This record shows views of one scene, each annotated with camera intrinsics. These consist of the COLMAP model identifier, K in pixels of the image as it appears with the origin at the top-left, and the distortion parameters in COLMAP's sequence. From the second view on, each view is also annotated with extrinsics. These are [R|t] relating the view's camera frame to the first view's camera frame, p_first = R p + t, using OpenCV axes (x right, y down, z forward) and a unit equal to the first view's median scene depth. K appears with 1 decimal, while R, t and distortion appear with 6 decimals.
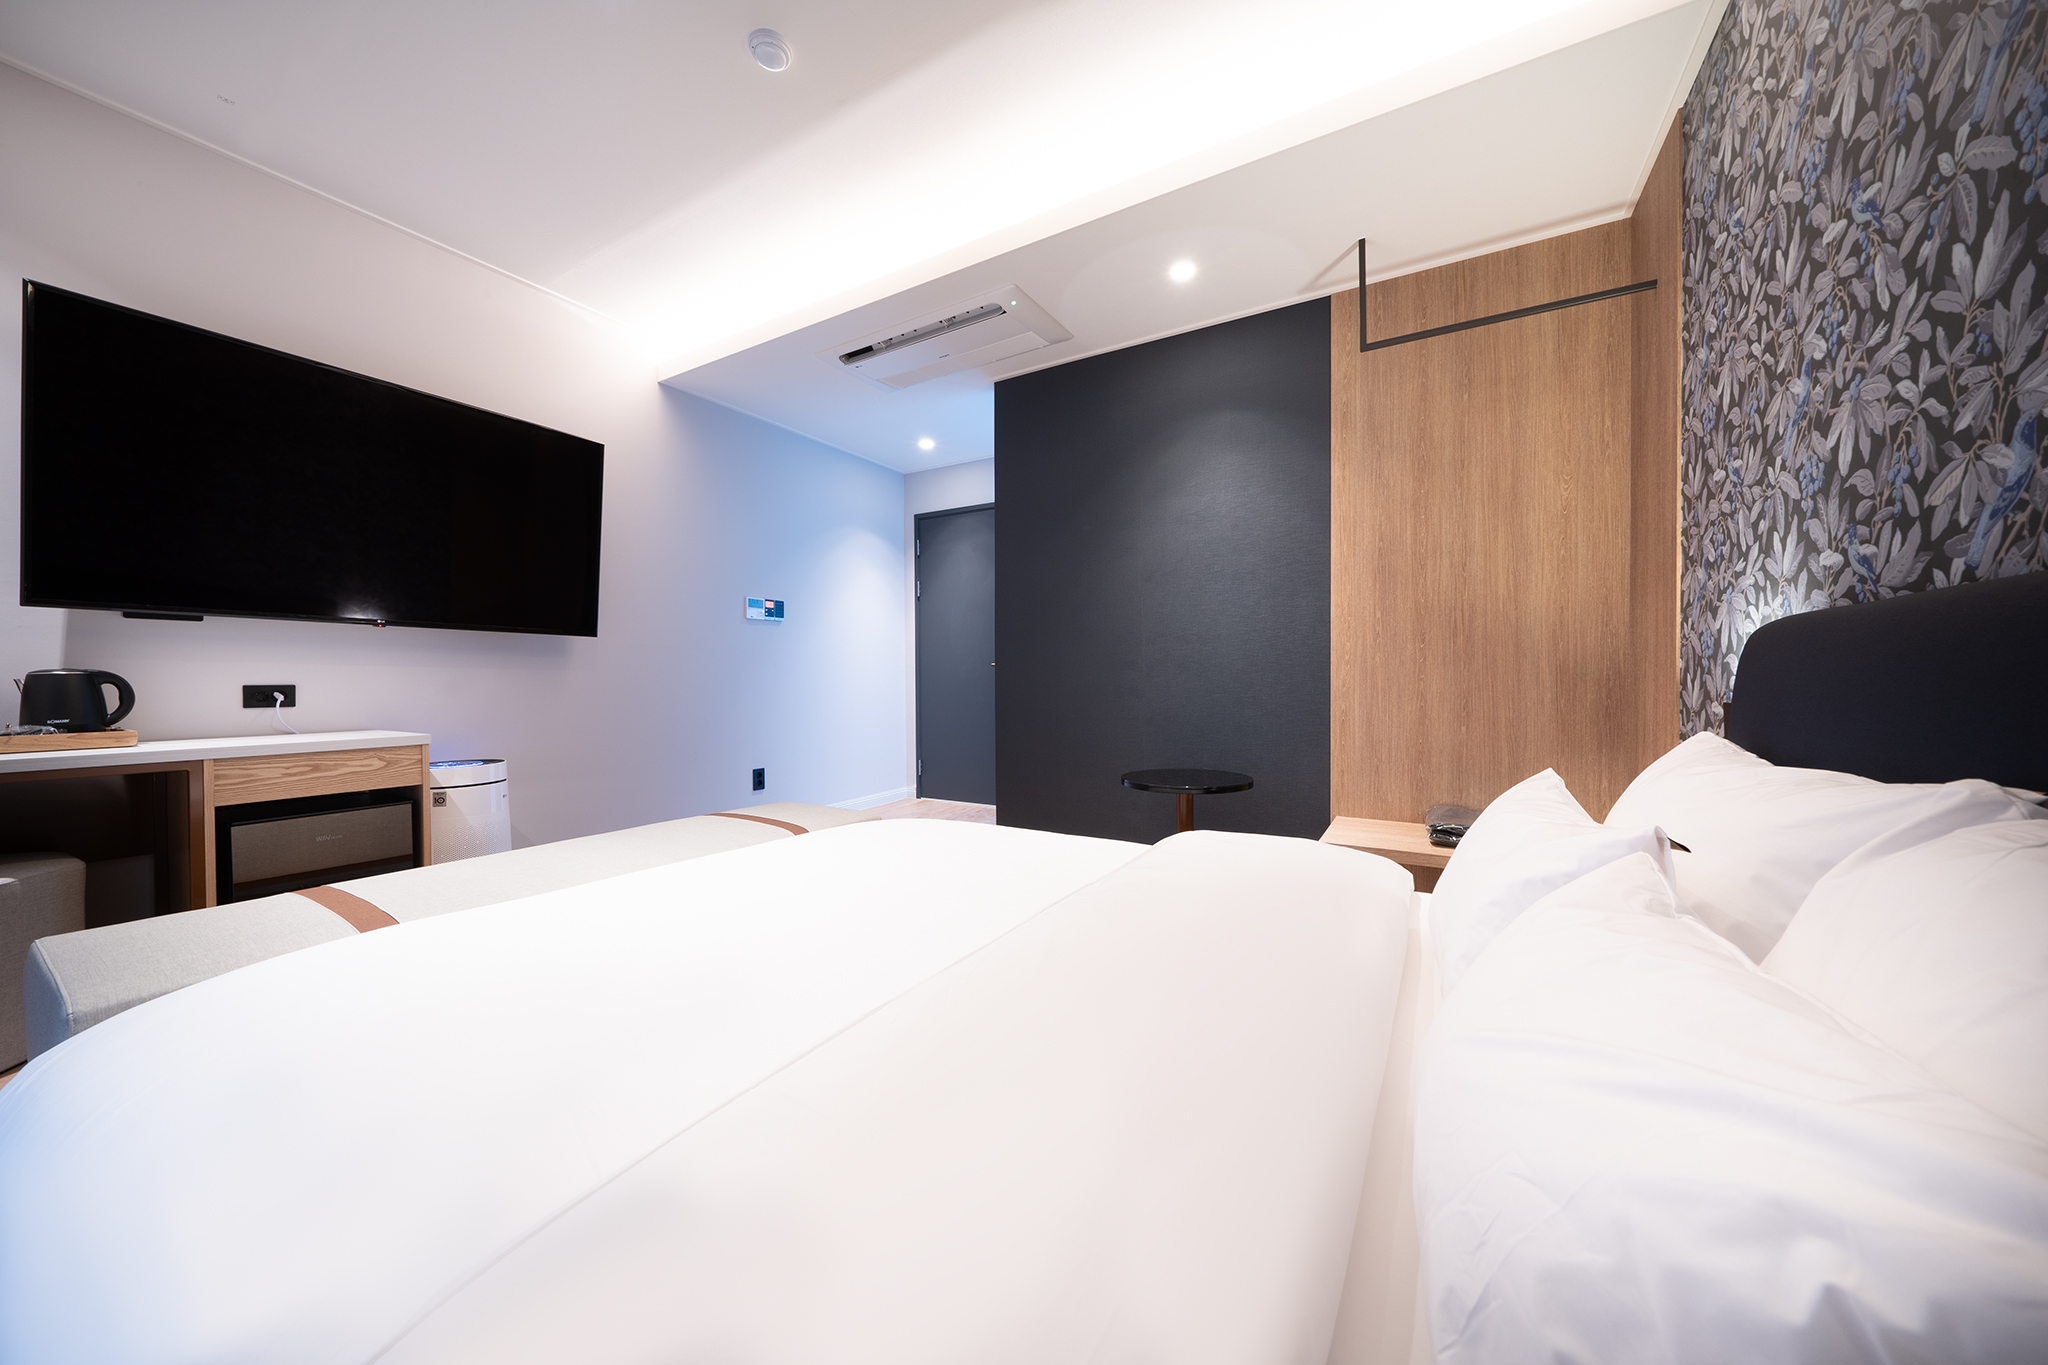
lens RADIAL K [[694.0, 0, 1028.7], [0, 694.0, 682.1], [0, 0, 1]] dist [-0.005883, 0.000002]
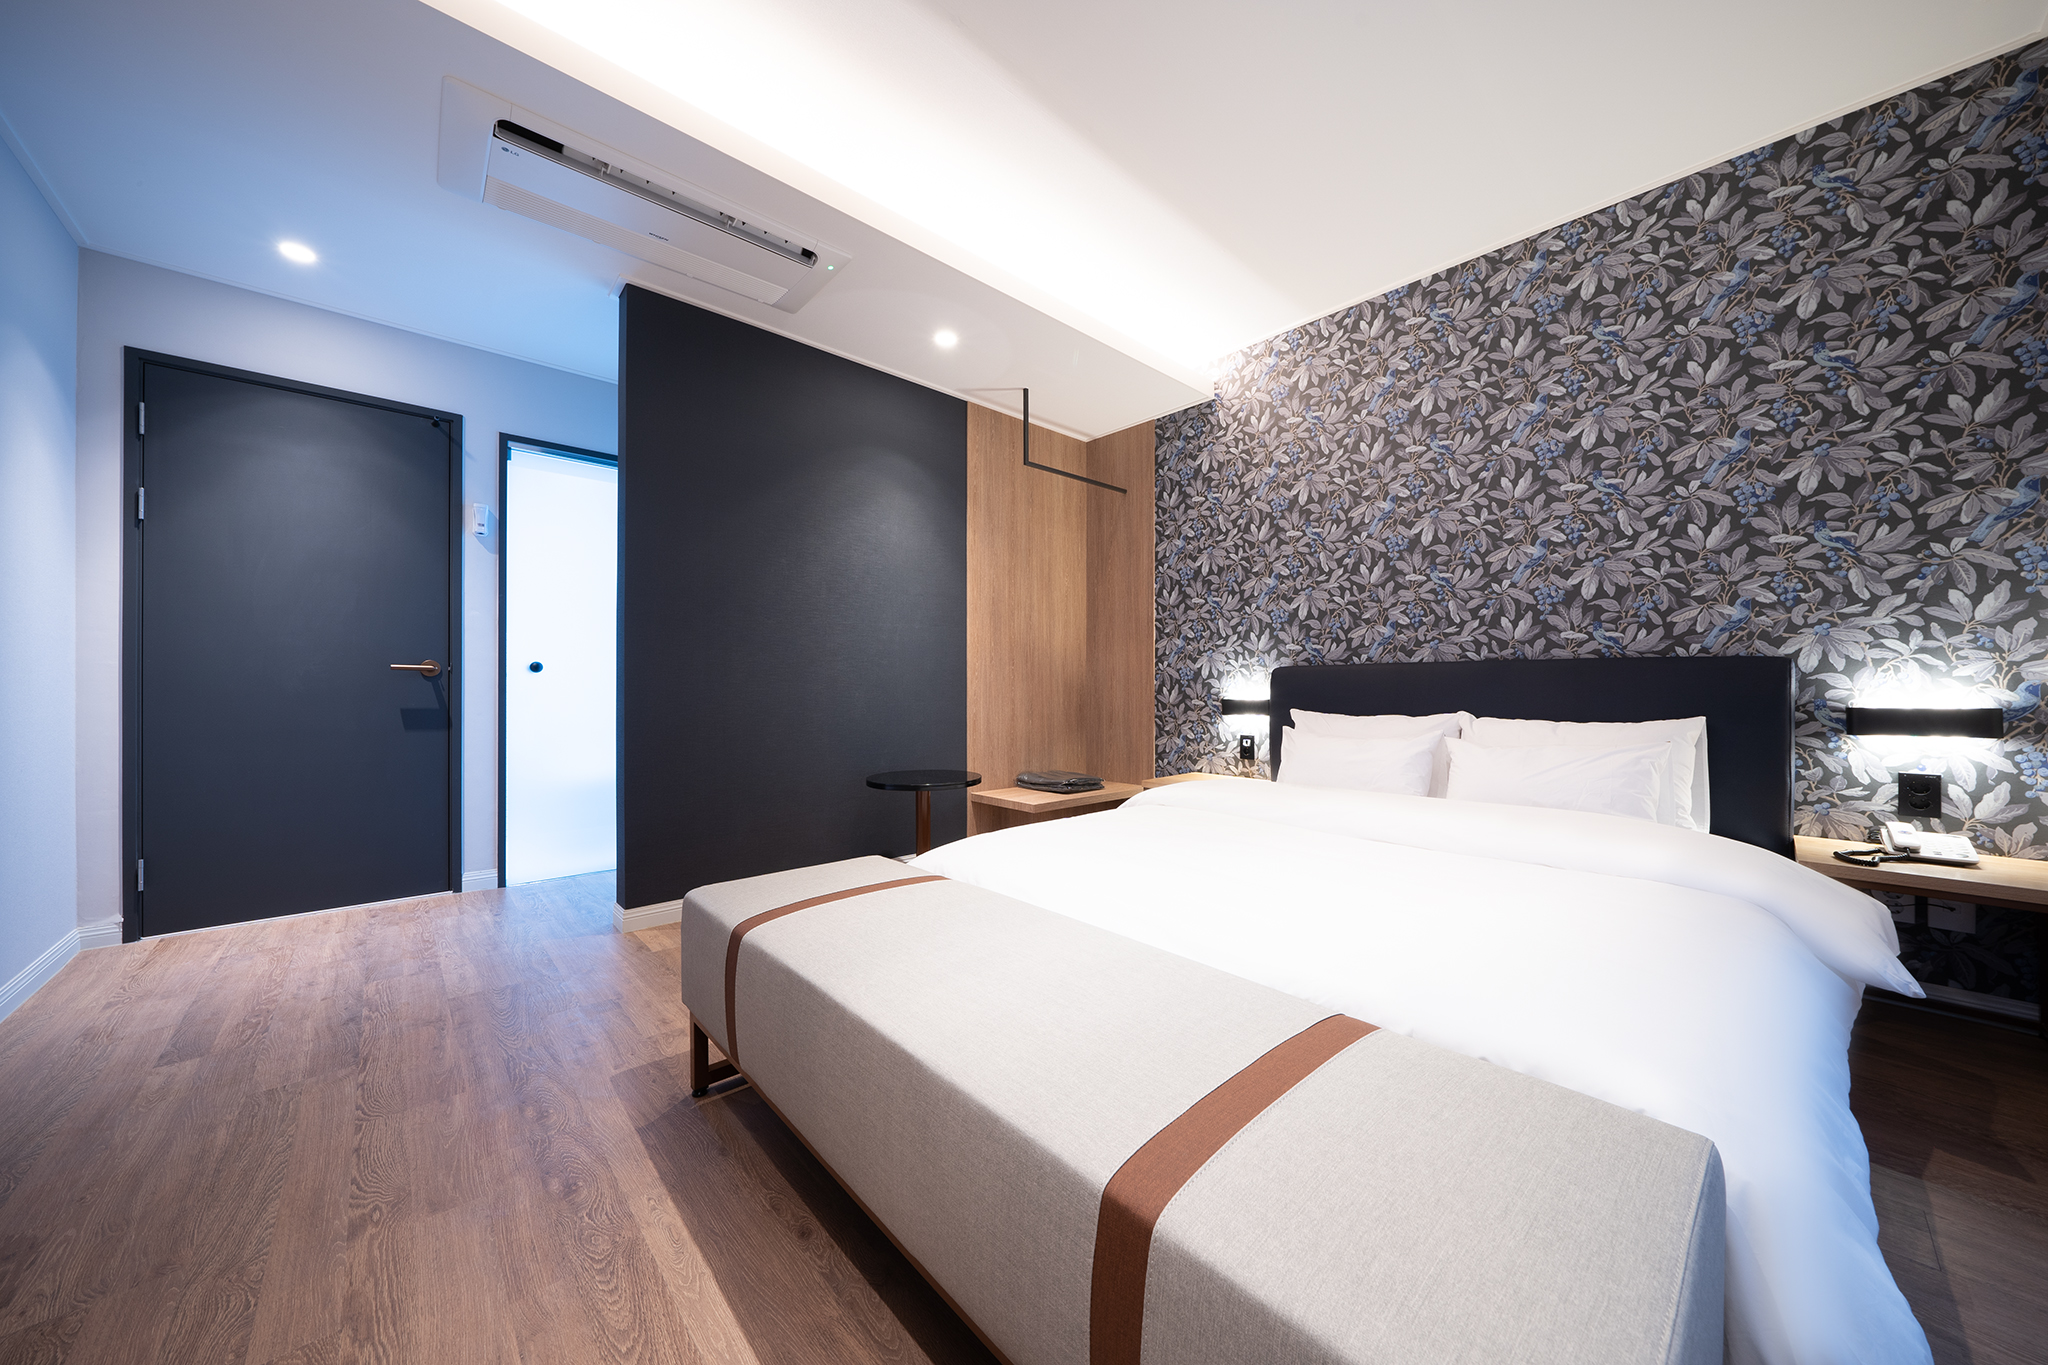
lens RADIAL K [[694.0, 0, 1024.1], [0, 694.0, 683.6], [0, 0, 1]] dist [-0.005883, 0.000002]
pose [[0.296944, 0.009615, 0.954846, -0.868462], [0.006242, 0.999908, -0.012010, -0.000197], [-0.954874, 0.009526, 0.296857, 0.550556]]
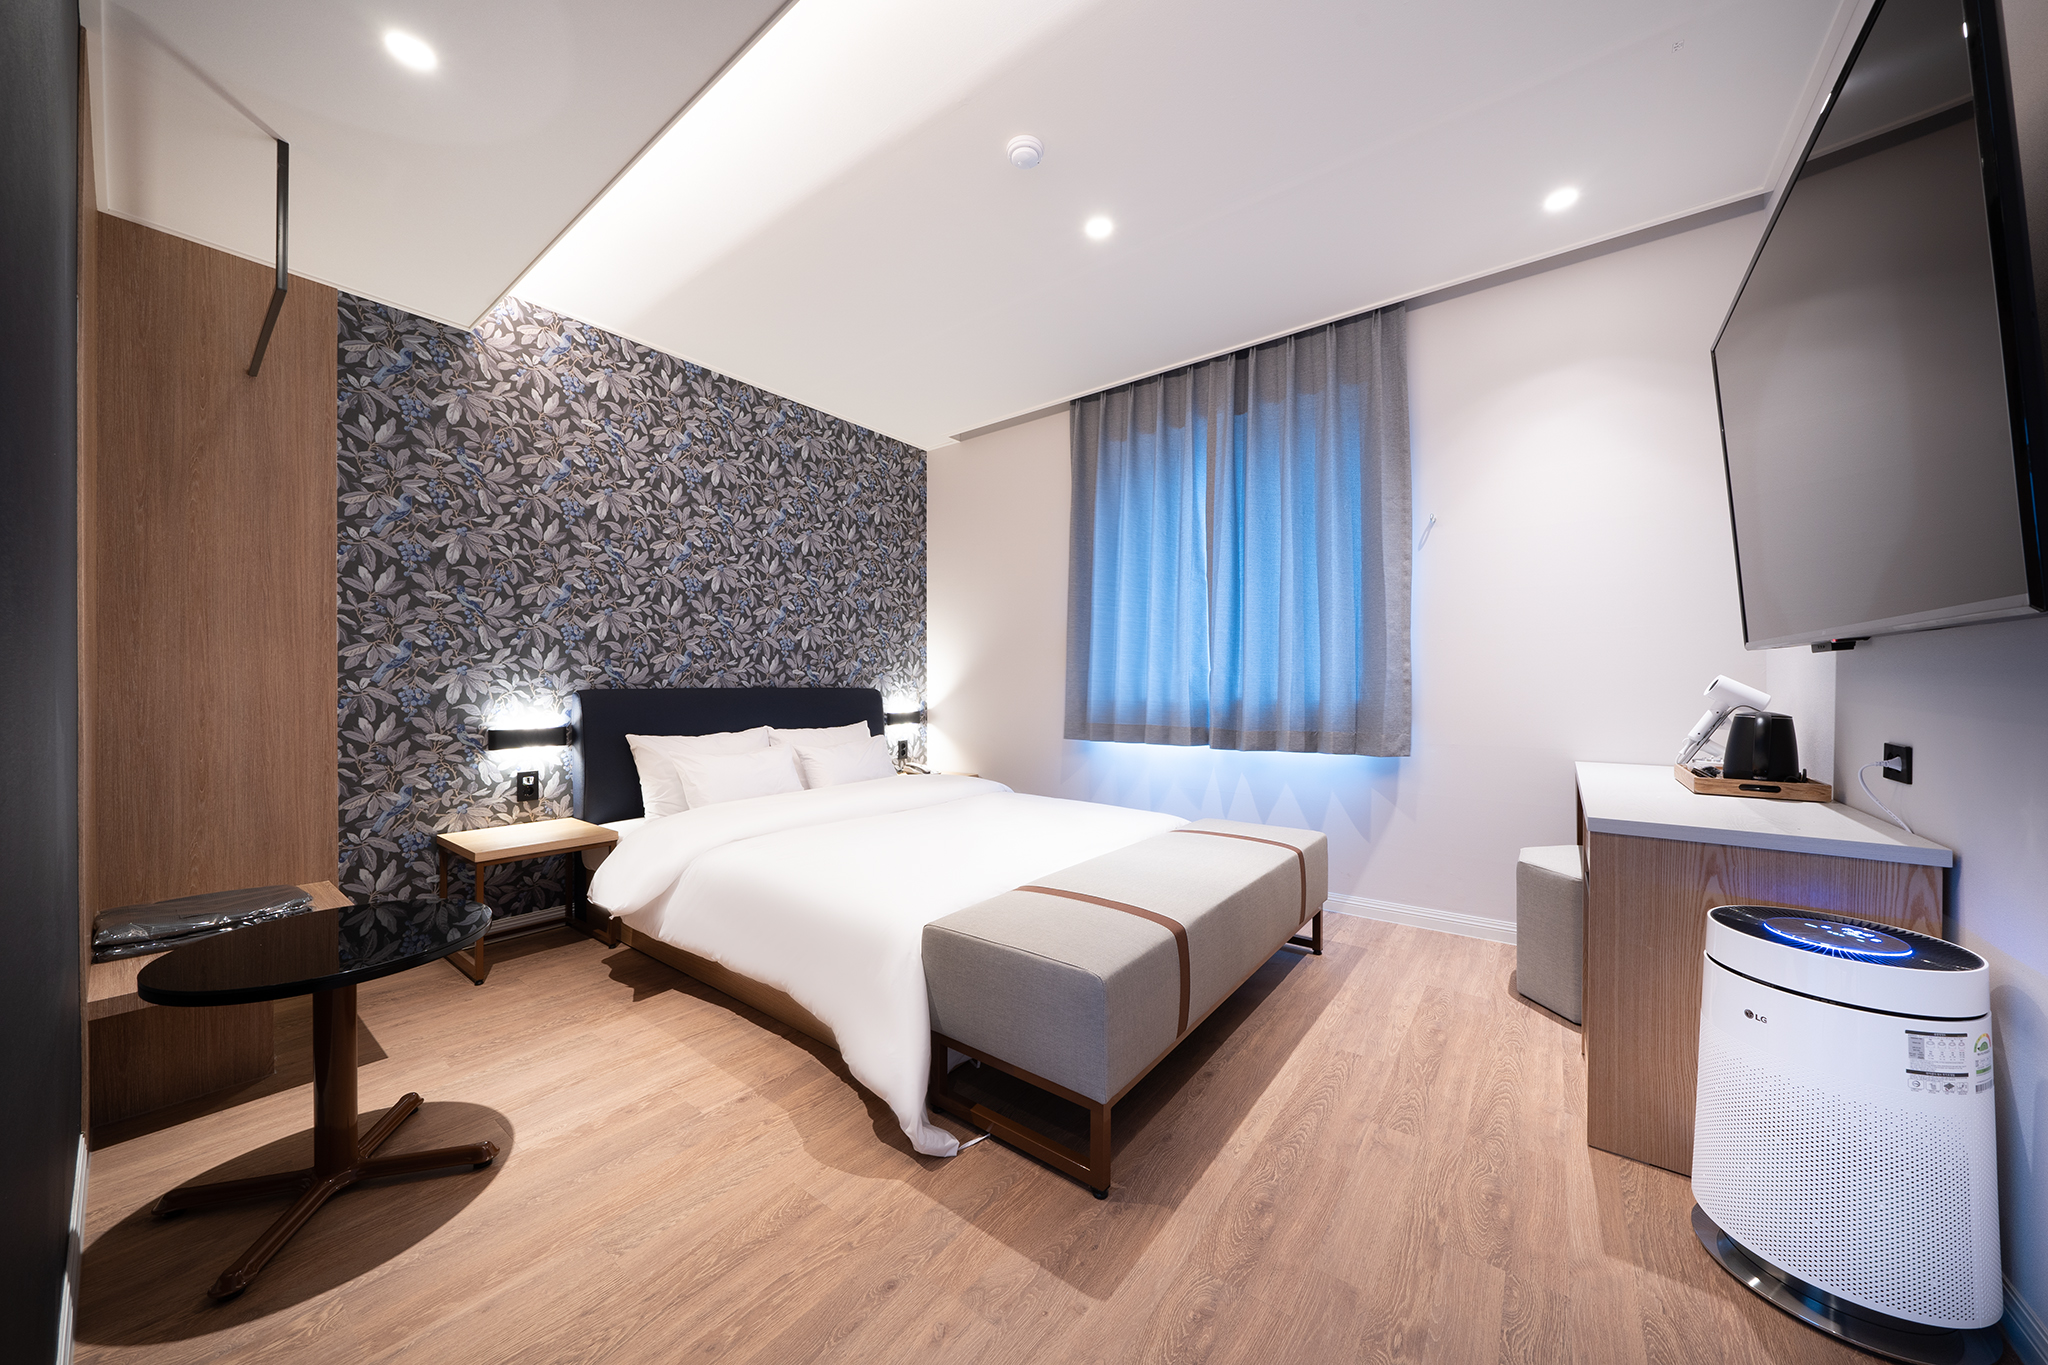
lens RADIAL K [[694.0, 0, 1024.7], [0, 694.0, 684.6], [0, 0, 1]] dist [-0.005883, 0.000002]
pose [[-0.992486, 0.005439, 0.122239, -0.373759], [0.006415, 0.999951, 0.007597, -0.057819], [-0.122191, 0.008324, -0.992472, 1.562717]]
